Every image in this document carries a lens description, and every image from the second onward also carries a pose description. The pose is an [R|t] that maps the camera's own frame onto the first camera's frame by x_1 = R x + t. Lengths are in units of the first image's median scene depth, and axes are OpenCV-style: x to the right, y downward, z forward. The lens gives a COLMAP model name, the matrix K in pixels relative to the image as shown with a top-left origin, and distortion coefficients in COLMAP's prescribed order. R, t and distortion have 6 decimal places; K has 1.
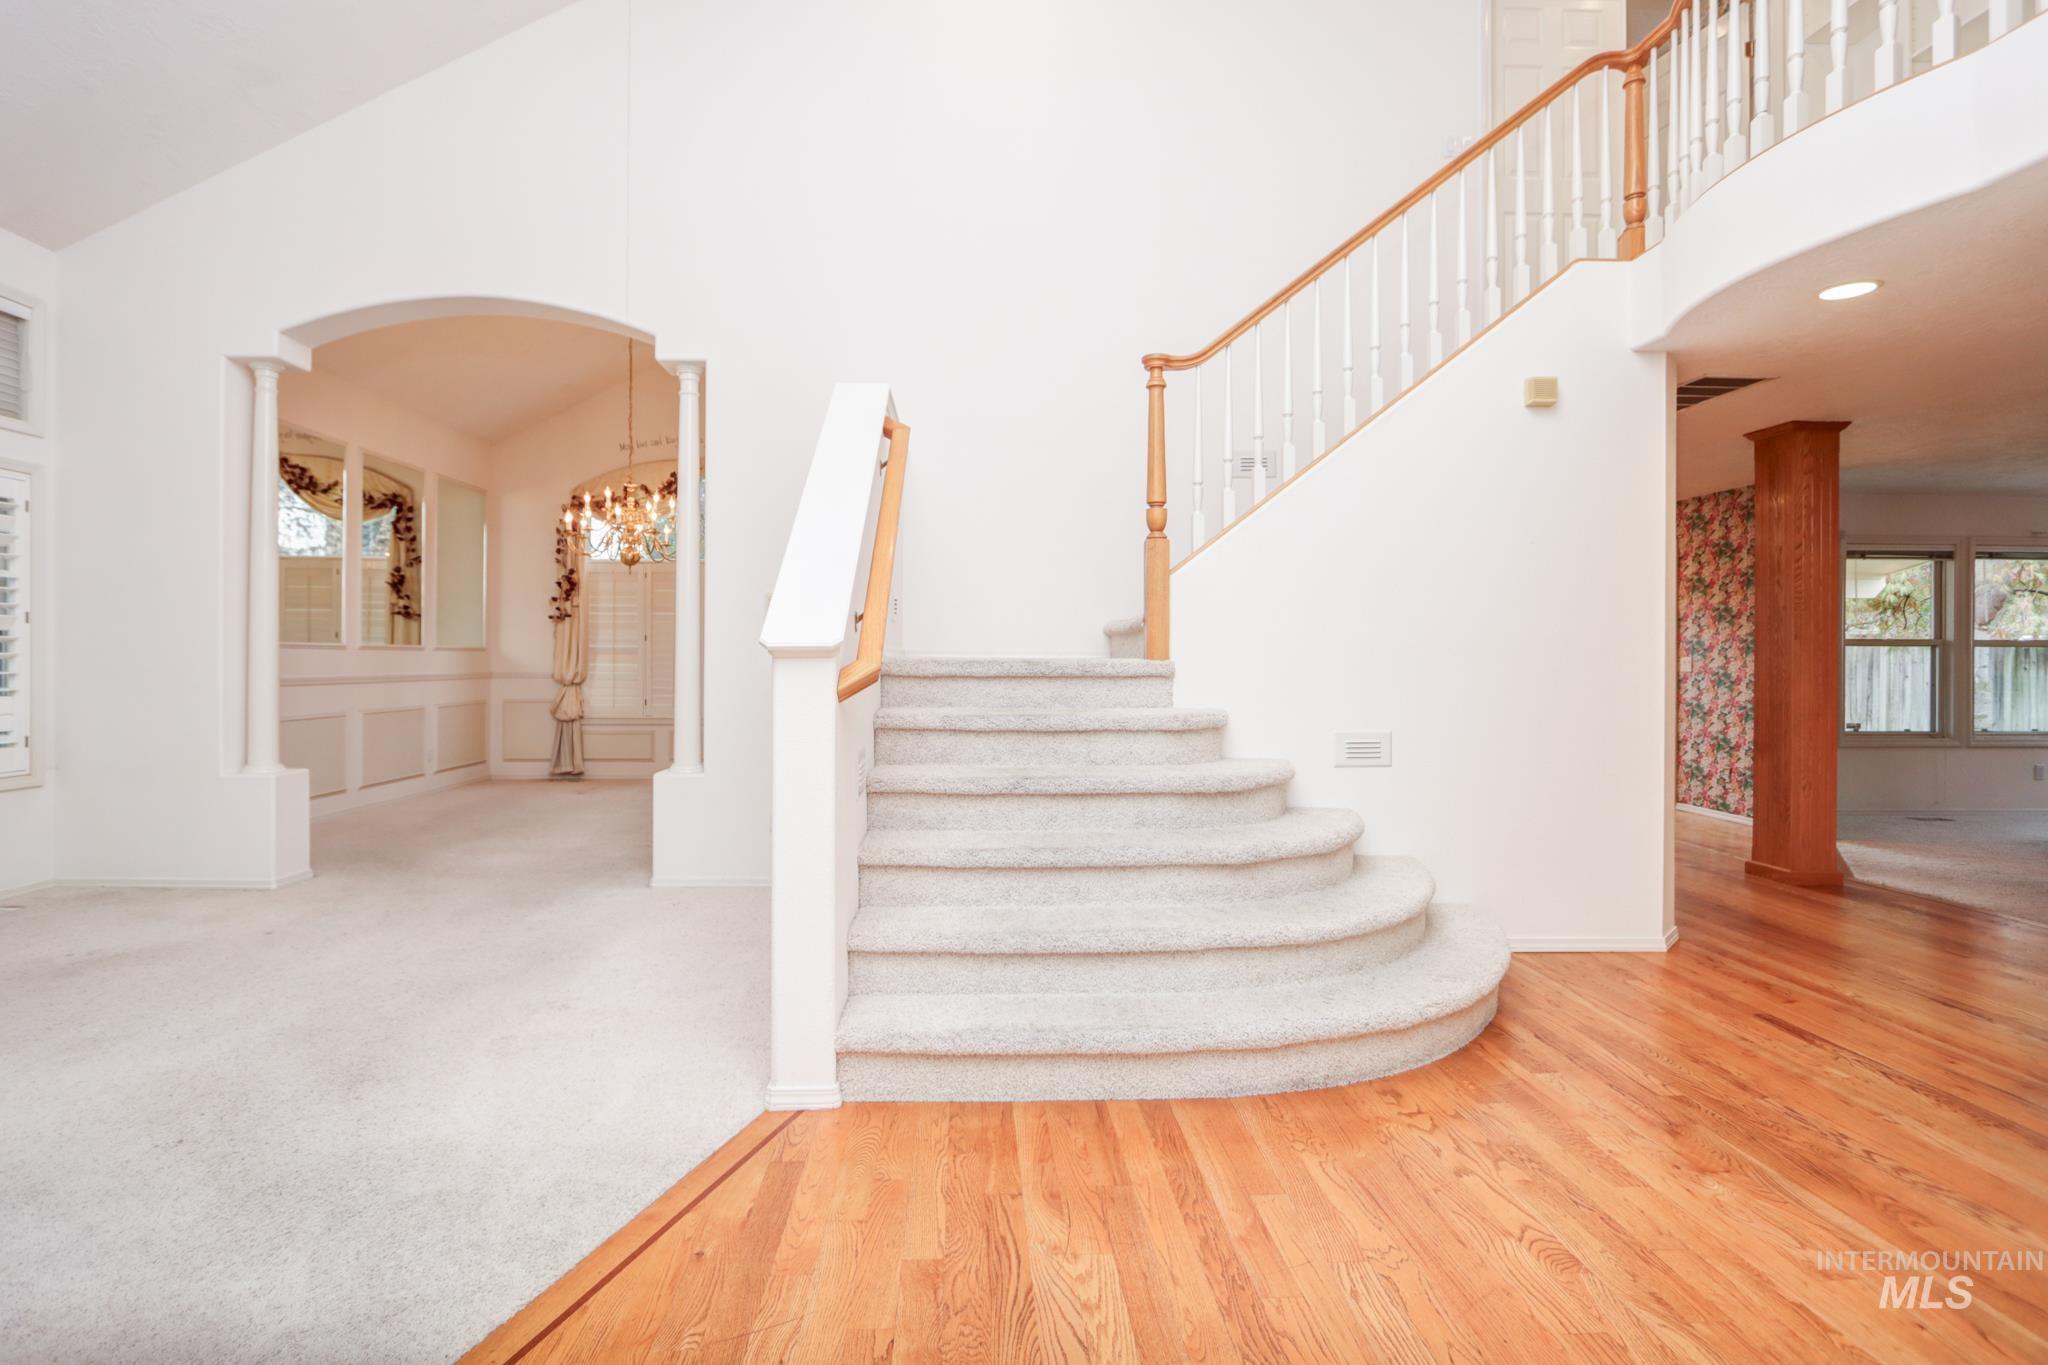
lens RADIAL K [[1003.9, 0, 1023.9], [0, 1003.9, 657.7], [0, 0, 1]] dist [-0.011500, -0.000138]
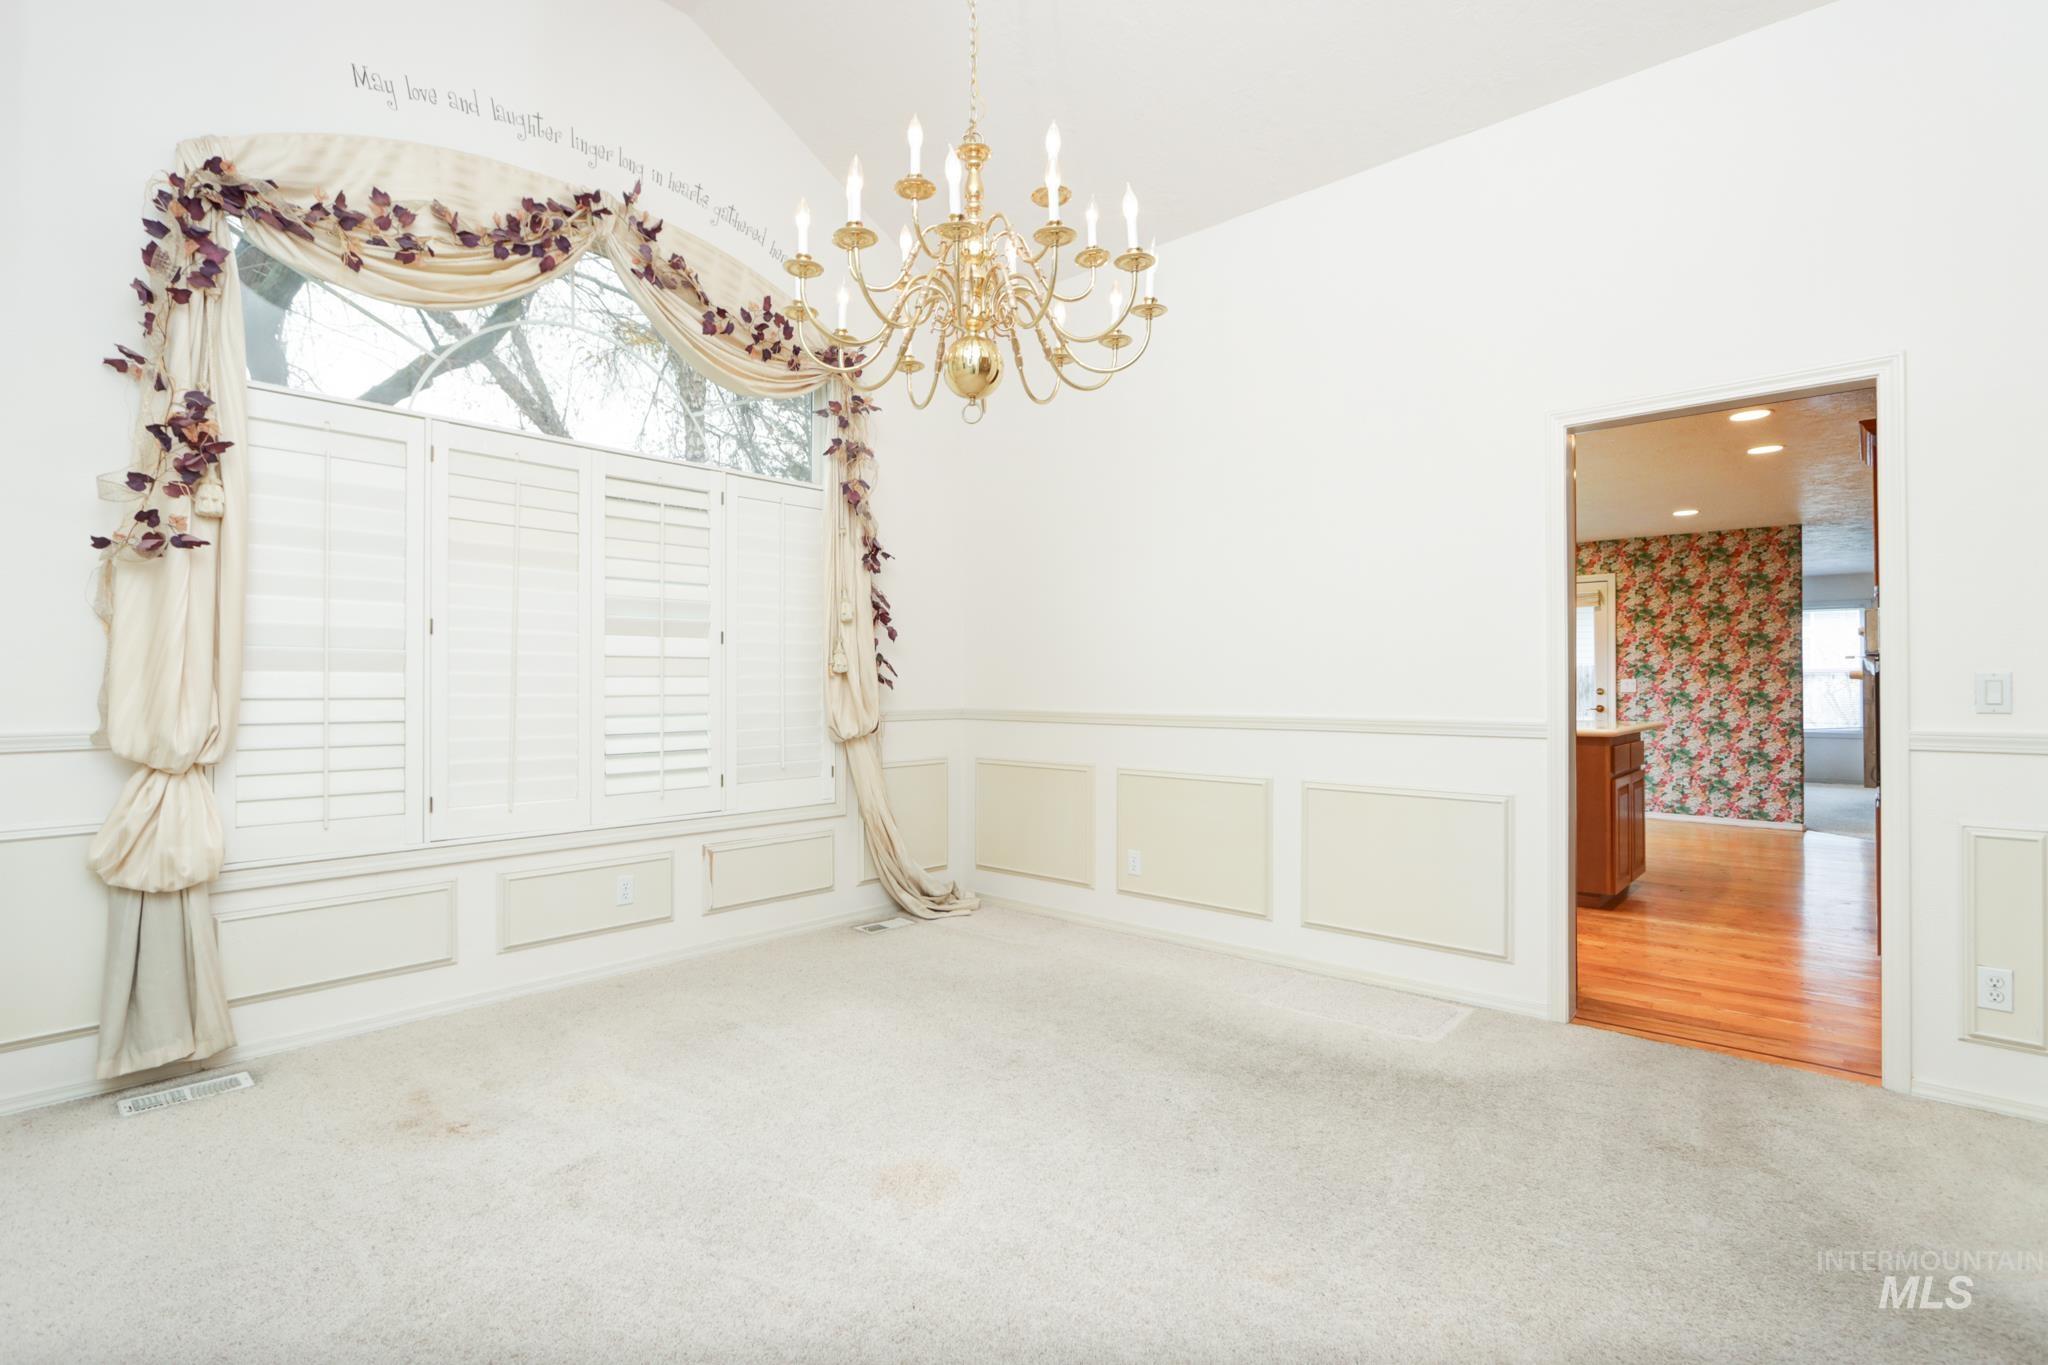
lens RADIAL K [[1003.9, 0, 984.3], [0, 1003.9, 659.6], [0, 0, 1]] dist [-0.011500, -0.000138]
pose [[0.670766, 0.013322, 0.741550, -0.671791], [-0.001204, 0.999857, -0.016873, -0.002684], [-0.741668, 0.010425, 0.670686, 0.803076]]
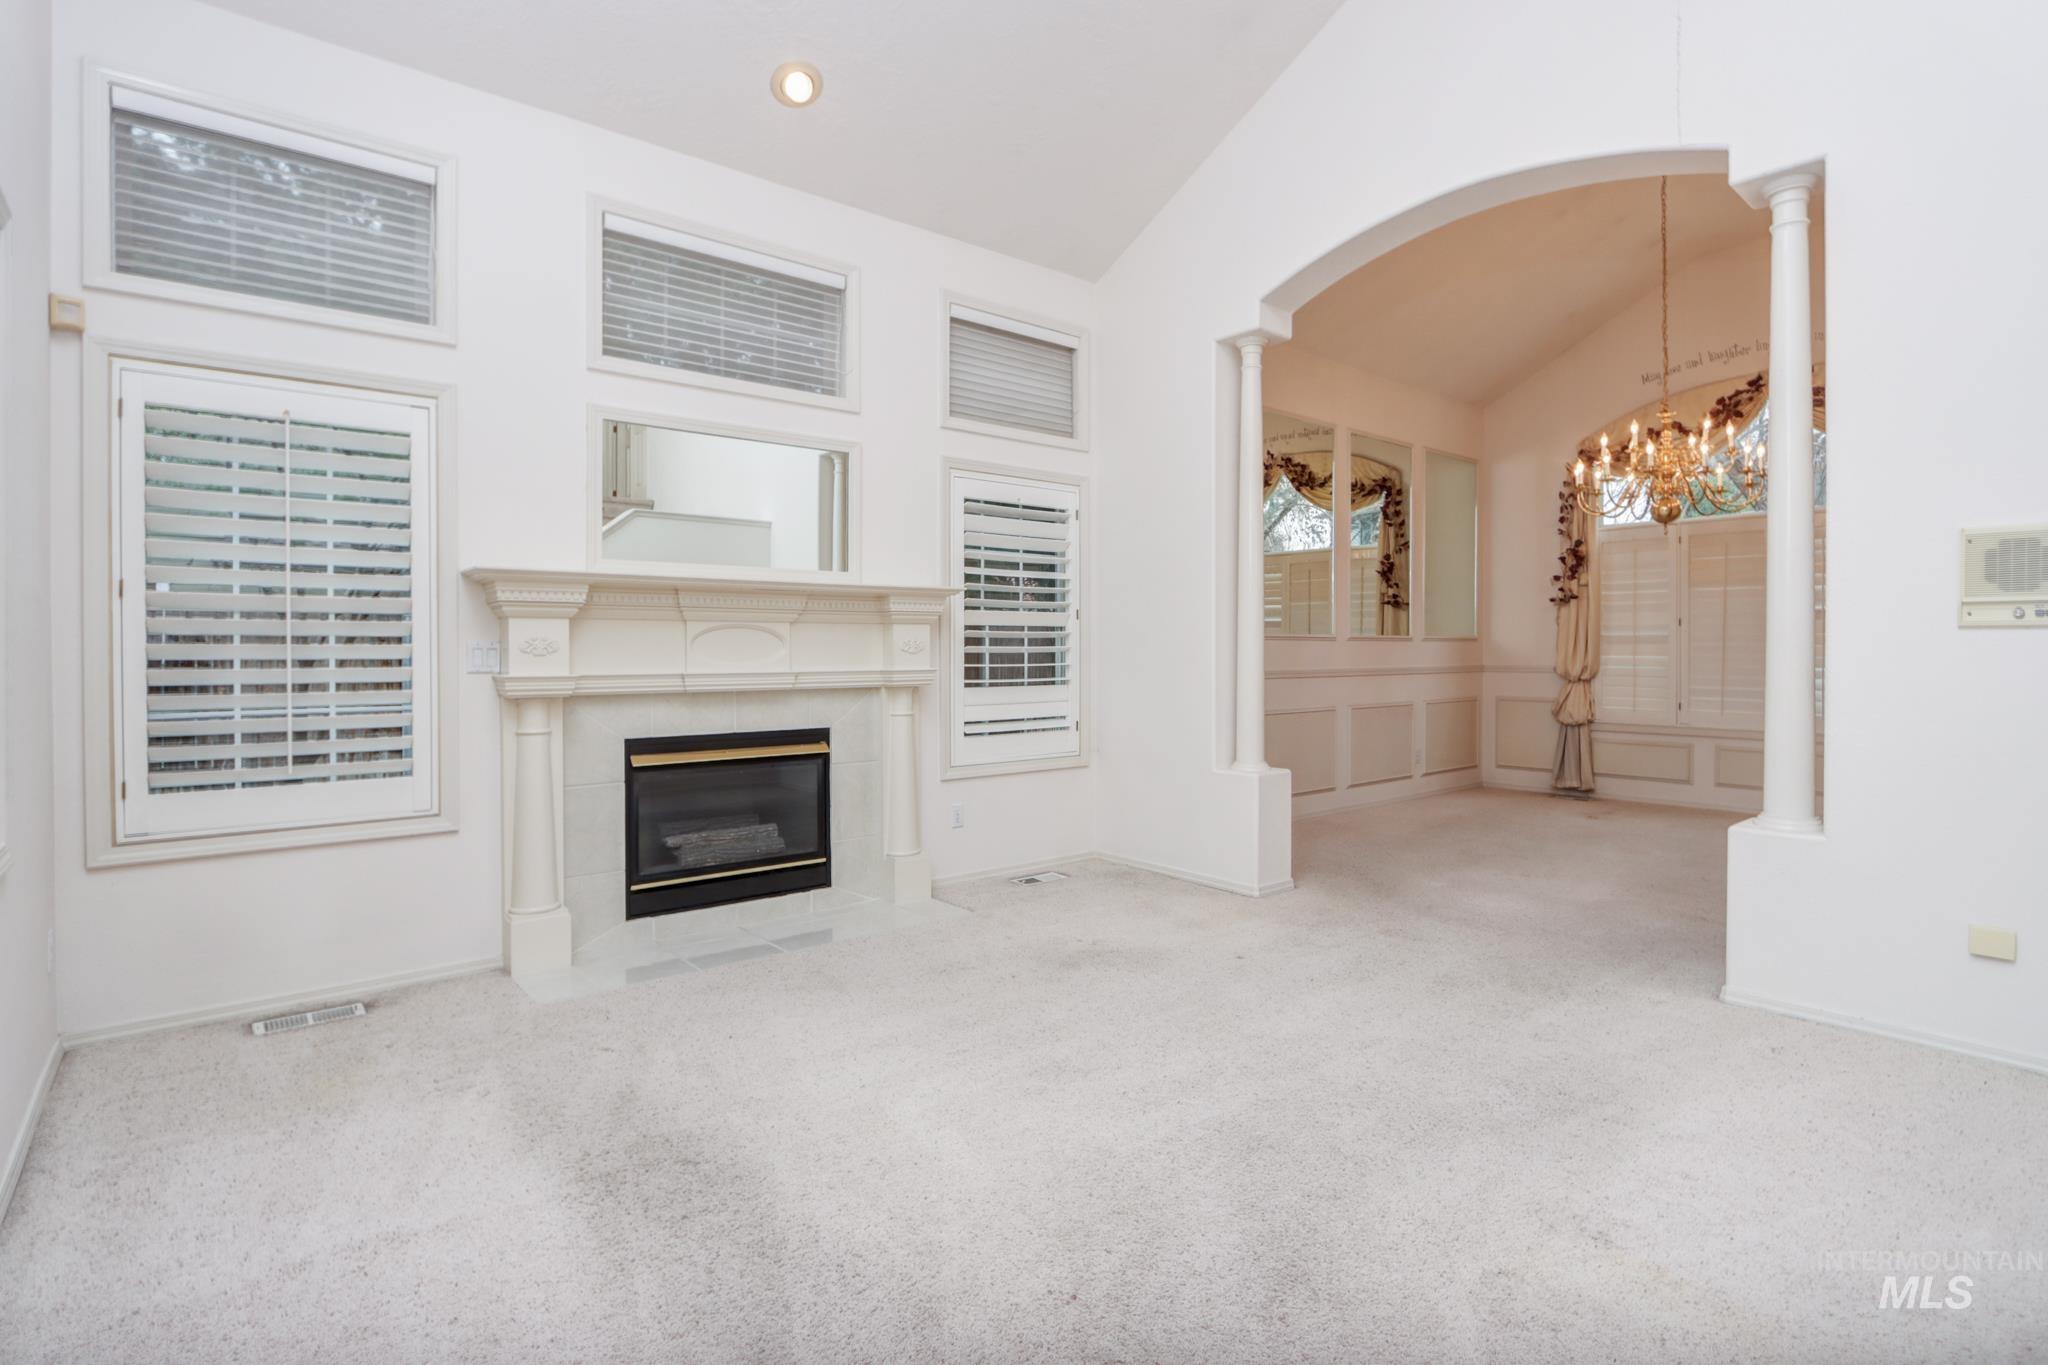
lens RADIAL K [[1003.9, 0, 1015.2], [0, 1003.9, 659.5], [0, 0, 1]] dist [-0.011500, -0.000138]
pose [[0.601220, 0.004050, -0.799073, -0.096677], [0.004363, 0.999956, 0.008351, 0.000278], [0.799072, -0.008508, 0.601176, 0.180286]]
